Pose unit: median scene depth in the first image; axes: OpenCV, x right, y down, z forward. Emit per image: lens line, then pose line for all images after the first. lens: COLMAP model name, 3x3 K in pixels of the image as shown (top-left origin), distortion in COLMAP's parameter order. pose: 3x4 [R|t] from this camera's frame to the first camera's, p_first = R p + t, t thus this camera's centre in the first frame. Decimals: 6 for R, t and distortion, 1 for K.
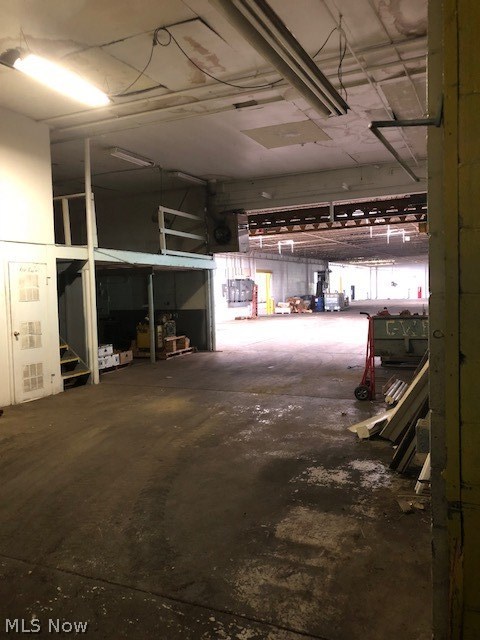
lens RADIAL K [[529.2, 0, 240.0], [0, 529.2, 320.0], [0, 0, 1]] dist [0.022050, -0.018208]
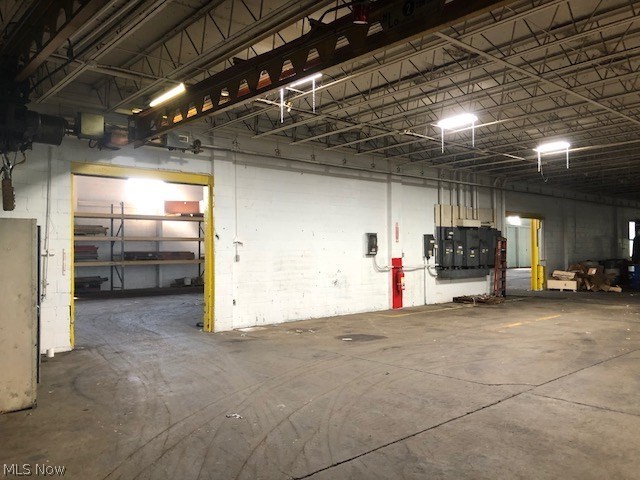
lens RADIAL K [[529.2, 0, 321.0], [0, 529.2, 236.9], [0, 0, 1]] dist [0.022050, -0.018208]
pose [[0.924116, 0.006987, -0.382049, 0.059963], [-0.037194, 0.996730, -0.071737, -0.019378], [0.380298, 0.080503, 0.921354, 0.385194]]
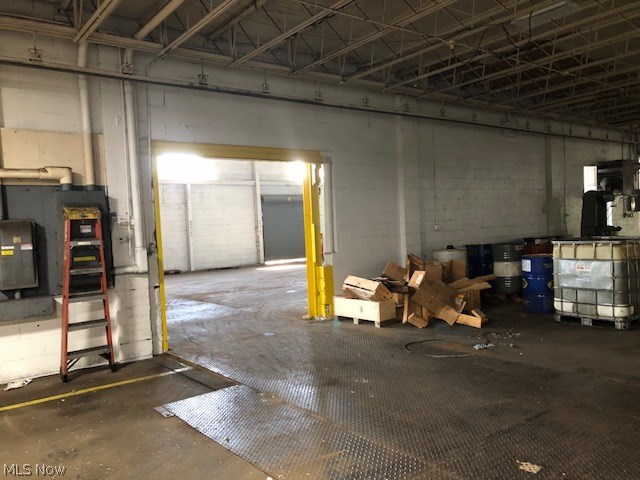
lens RADIAL K [[529.2, 0, 321.0], [0, 529.2, 236.9], [0, 0, 1]] dist [0.022050, -0.018208]
pose [[0.894525, 0.000575, -0.447017, 0.175620], [-0.005464, 0.999939, -0.009649, -0.049475], [0.446984, 0.011074, 0.894473, 0.773162]]
